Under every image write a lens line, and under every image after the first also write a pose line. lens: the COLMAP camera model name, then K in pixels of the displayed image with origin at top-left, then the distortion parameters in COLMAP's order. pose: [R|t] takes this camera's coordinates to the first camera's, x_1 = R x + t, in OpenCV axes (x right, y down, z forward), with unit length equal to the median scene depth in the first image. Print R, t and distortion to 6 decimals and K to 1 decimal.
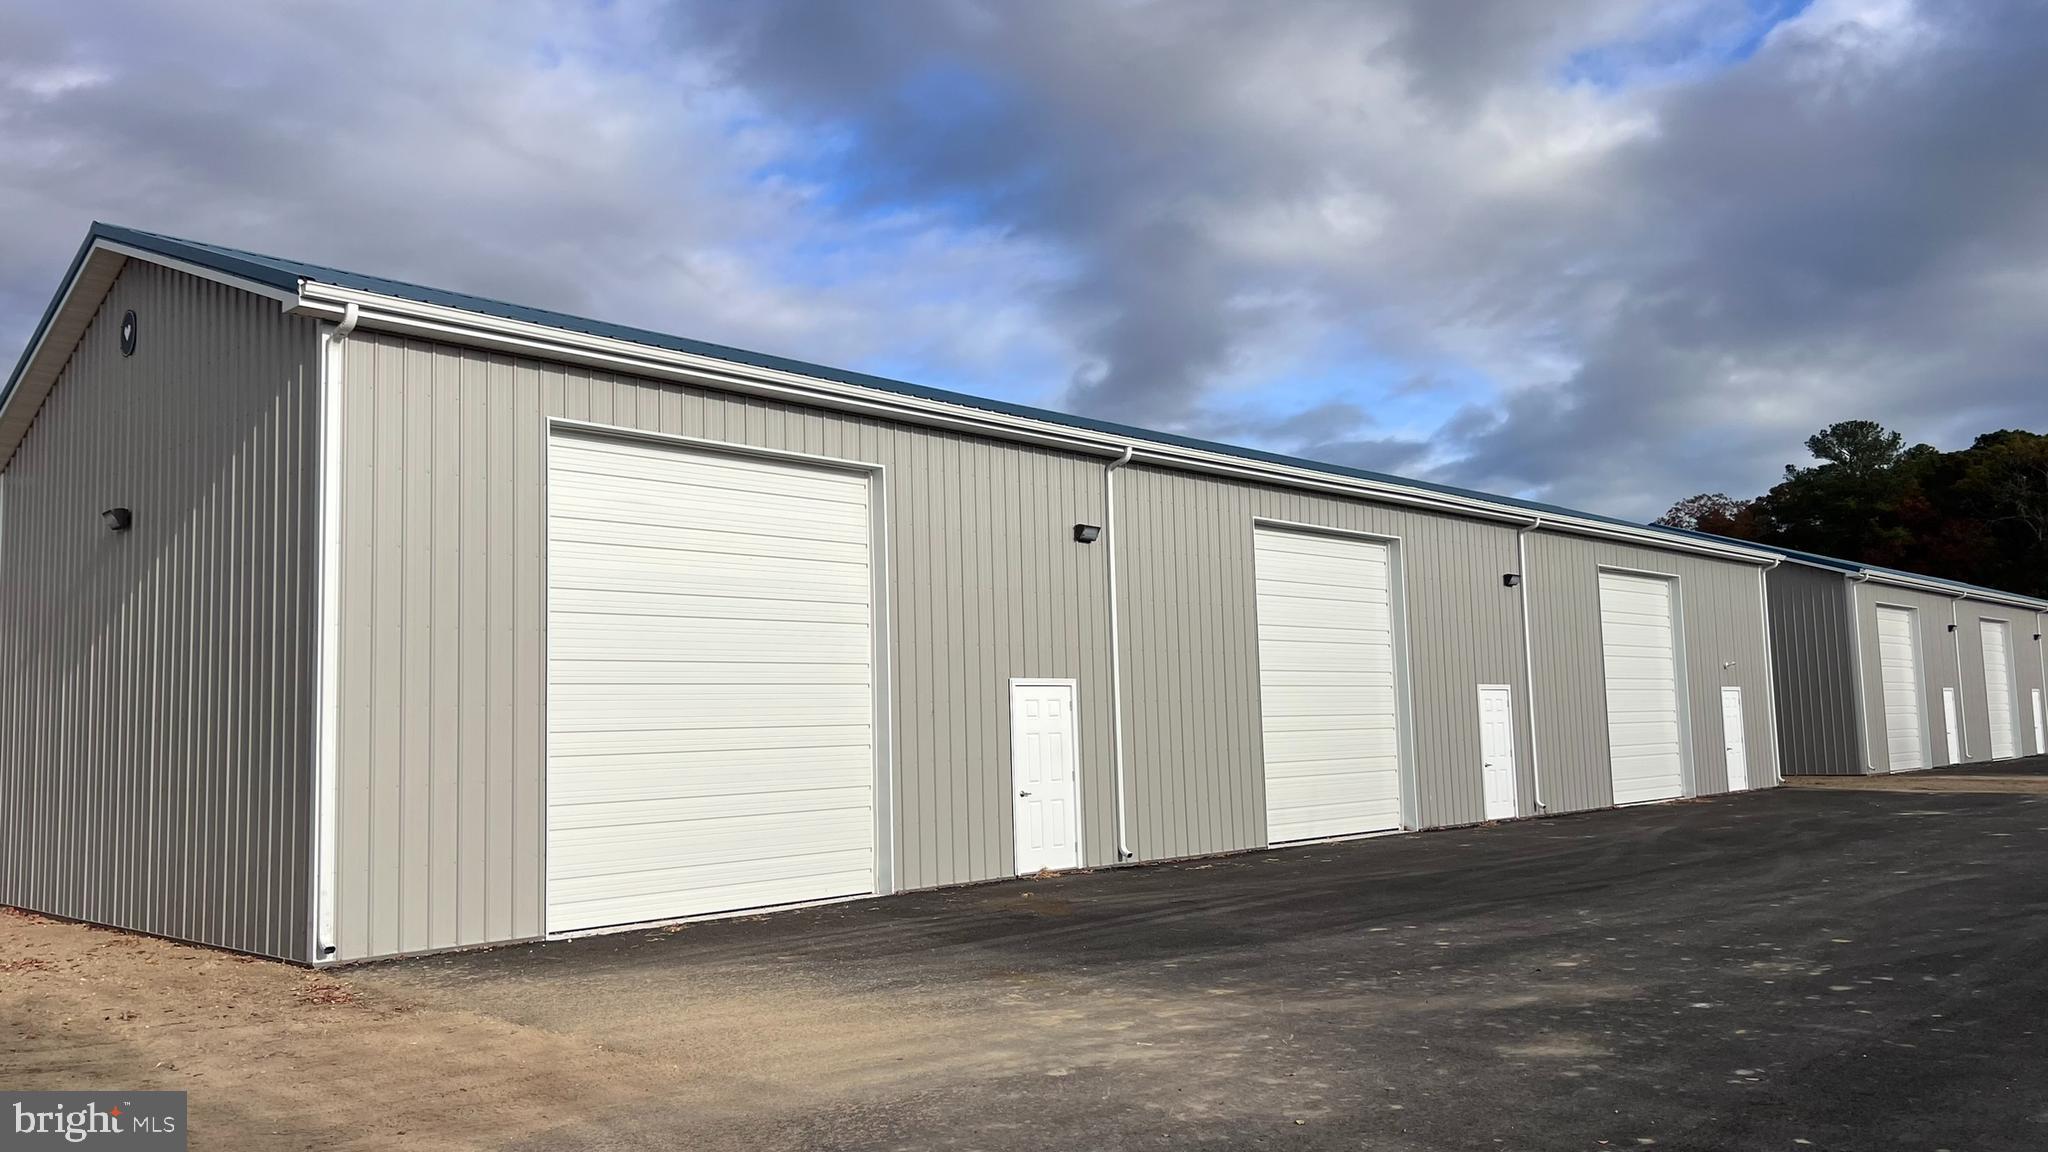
lens RADIAL K [[1480.2, 0, 1019.6], [0, 1480.2, 607.0], [0, 0, 1]] dist [0.092940, -0.000032]
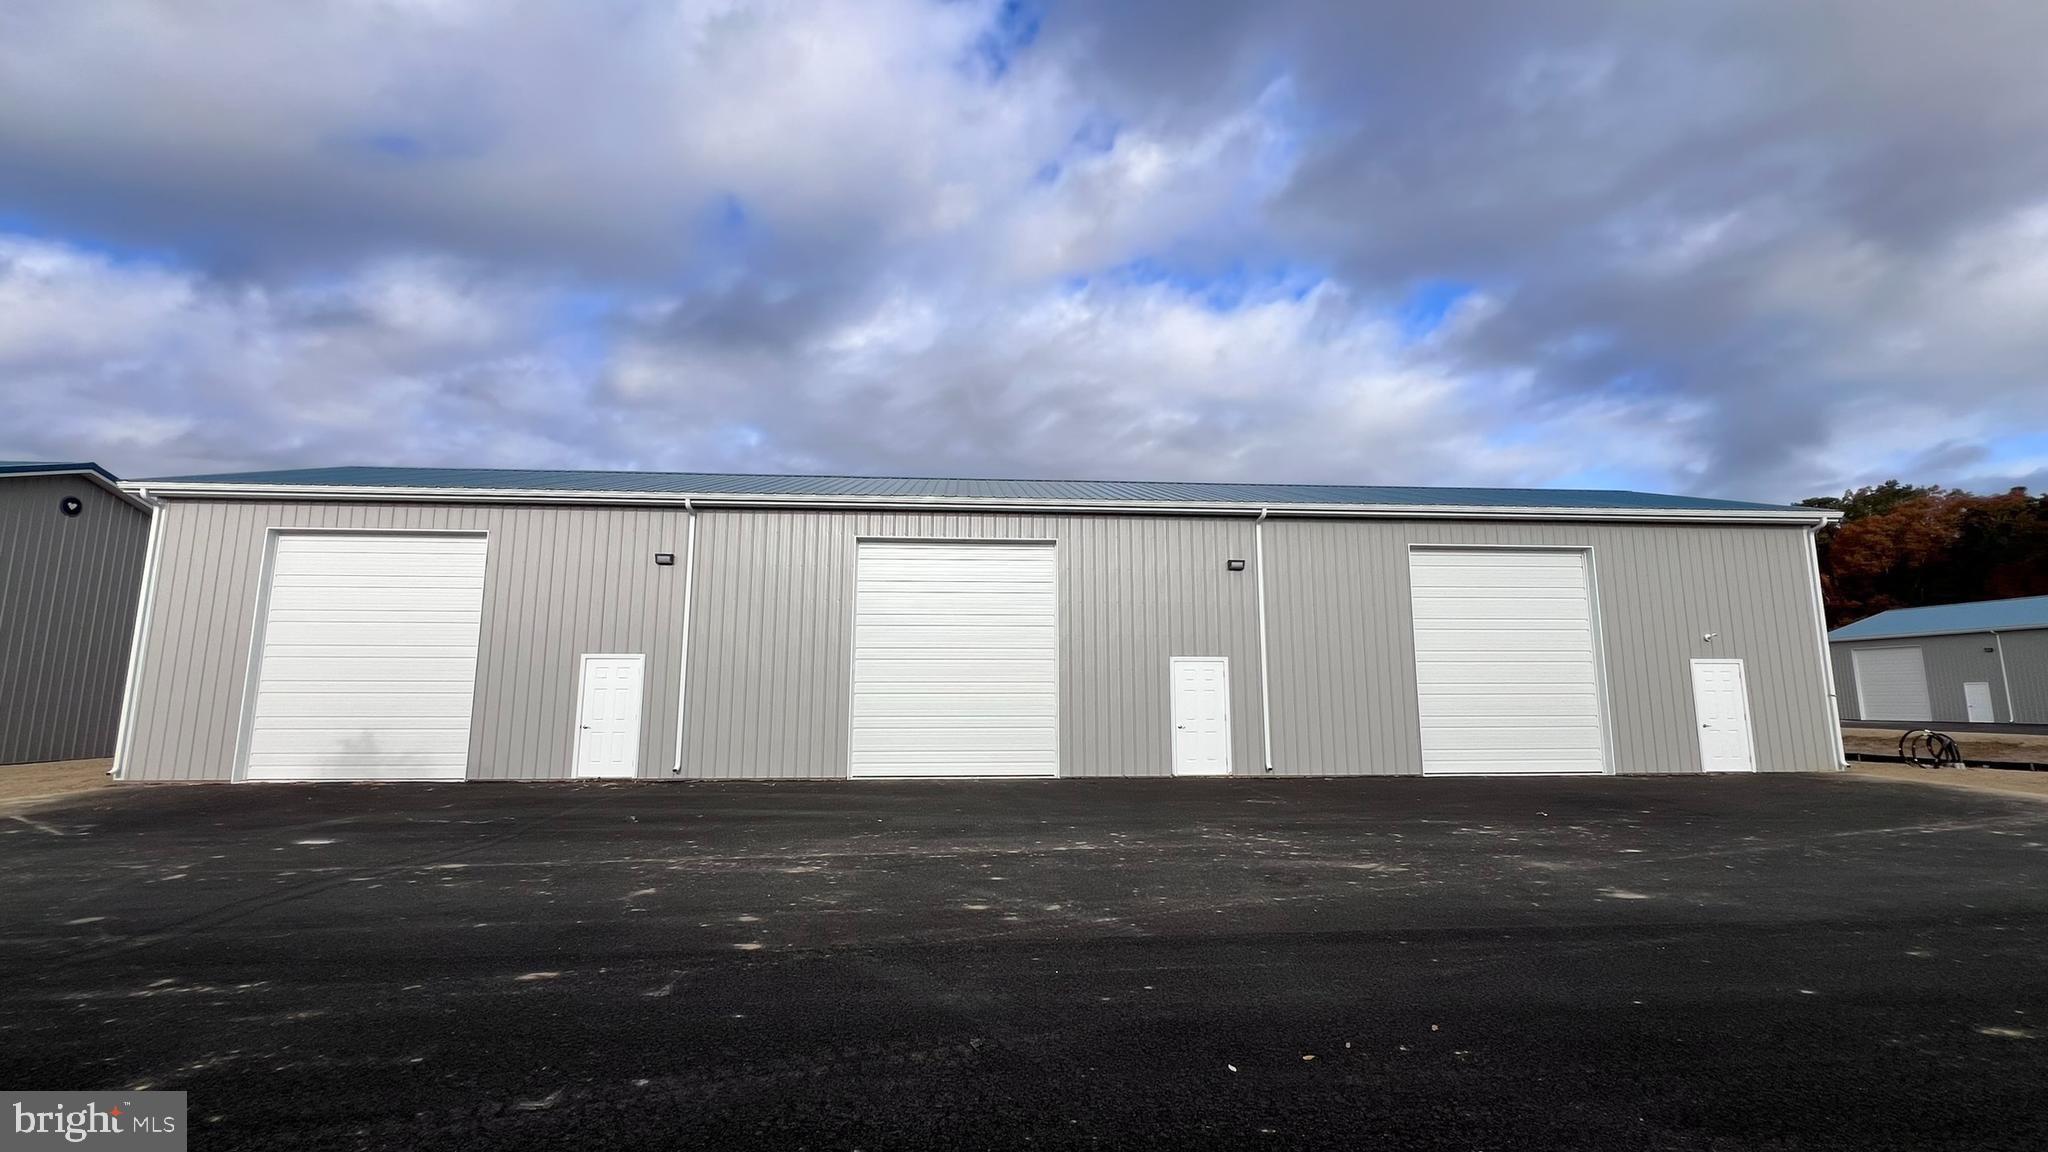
lens RADIAL K [[637.1, 0, 1026.0], [0, 637.1, 624.4], [0, 0, 1]] dist [0.000159, 0.000024]
pose [[0.741693, -0.039253, -0.669590, 0.348571], [0.034801, 0.999194, -0.020027, 0.020245], [0.669836, -0.008448, 0.742461, 0.351085]]
